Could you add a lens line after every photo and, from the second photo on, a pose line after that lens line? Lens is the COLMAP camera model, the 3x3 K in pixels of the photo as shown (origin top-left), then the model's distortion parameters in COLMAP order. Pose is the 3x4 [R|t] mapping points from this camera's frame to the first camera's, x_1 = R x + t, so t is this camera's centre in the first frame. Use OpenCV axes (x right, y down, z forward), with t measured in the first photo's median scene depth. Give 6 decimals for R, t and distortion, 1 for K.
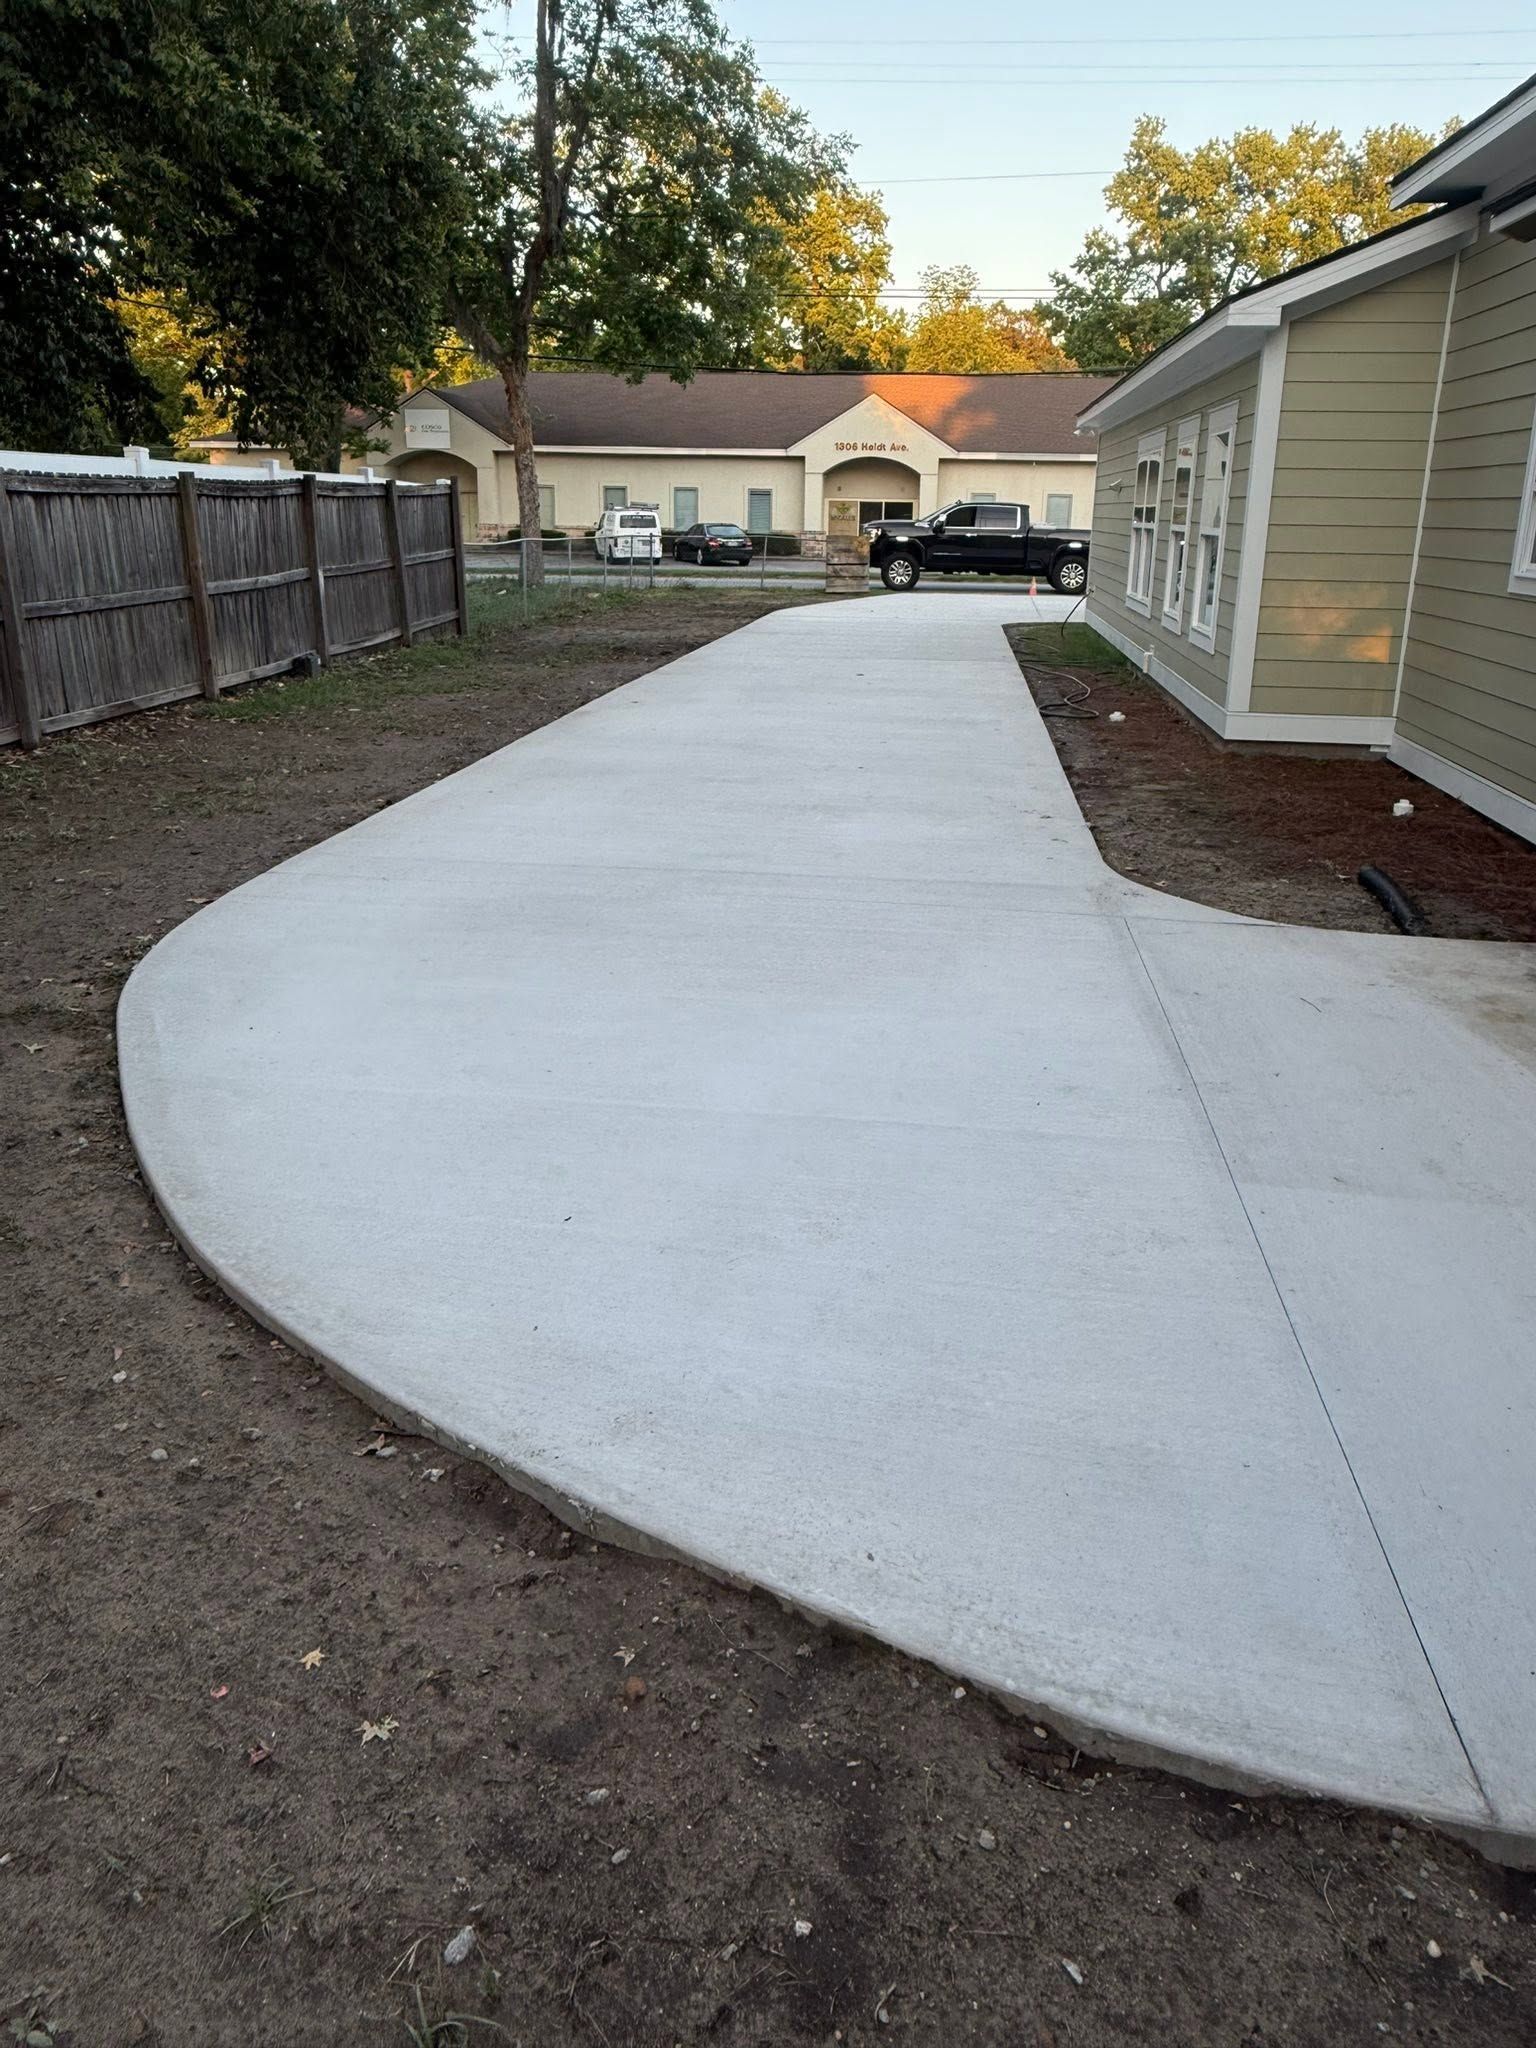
lens RADIAL K [[1455.4, 0, 733.4], [0, 1455.4, 1065.2], [0, 0, 1]] dist [-0.004742, 0.002223]
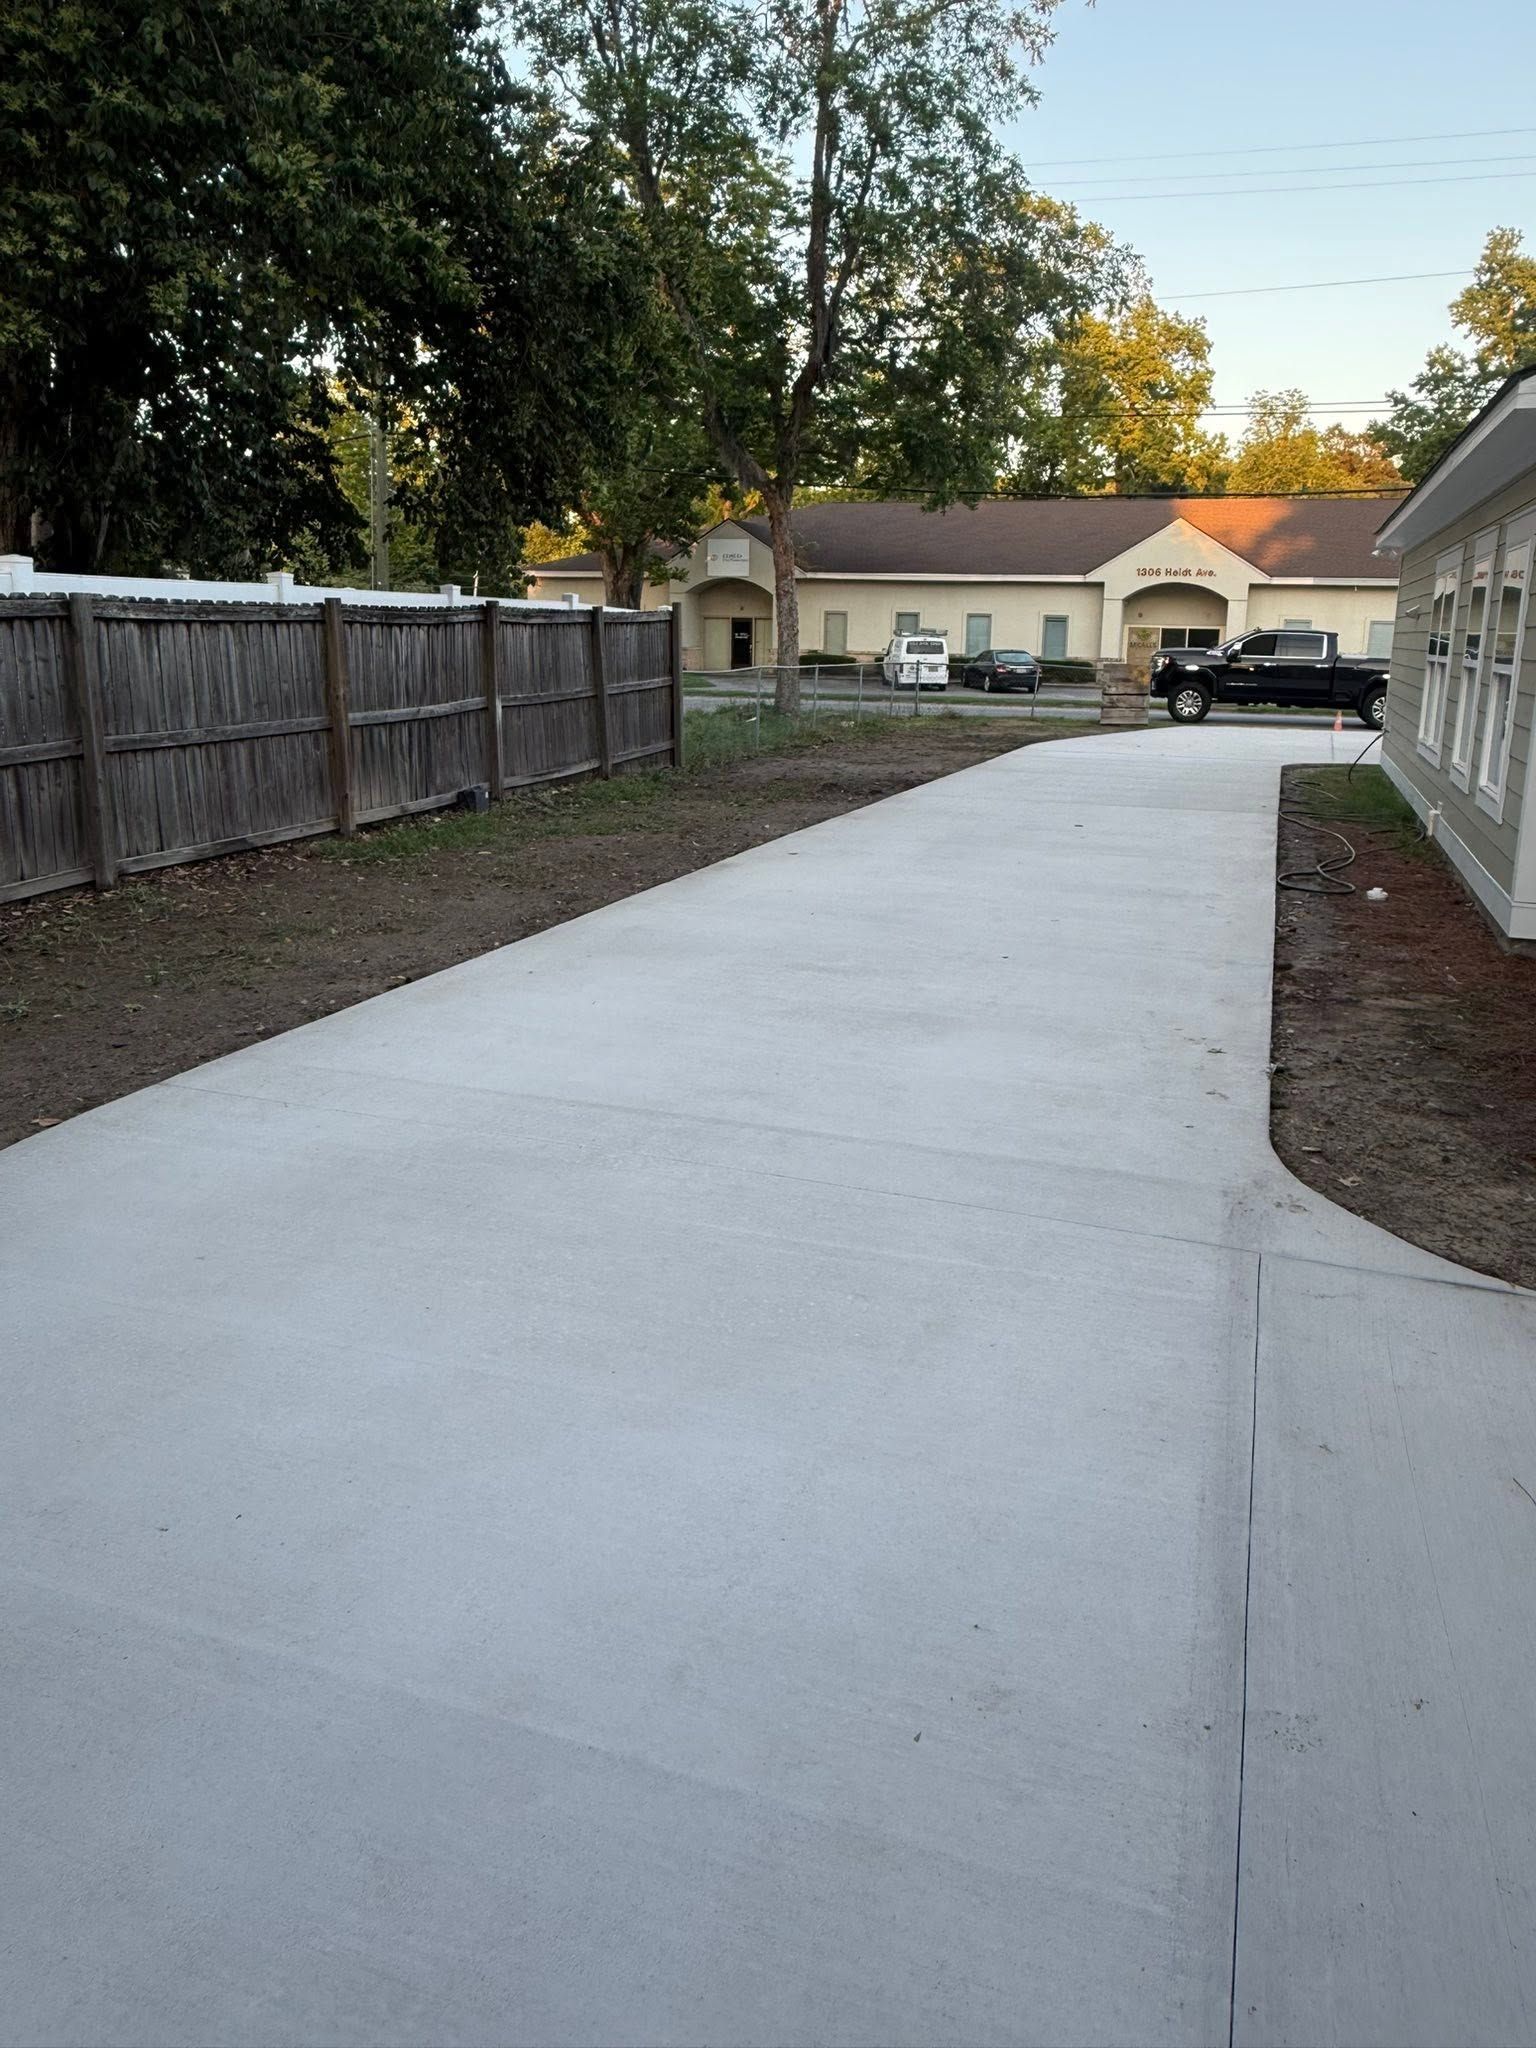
lens RADIAL K [[1455.2, 0, 768.0], [0, 1455.2, 1024.0], [0, 0, 1]] dist [-0.006202, 0.008617]
pose [[0.979809, 0.054073, -0.192485, 0.062002], [-0.073578, 0.992690, -0.095666, -0.045017], [0.185905, 0.107897, 0.976626, 0.112224]]
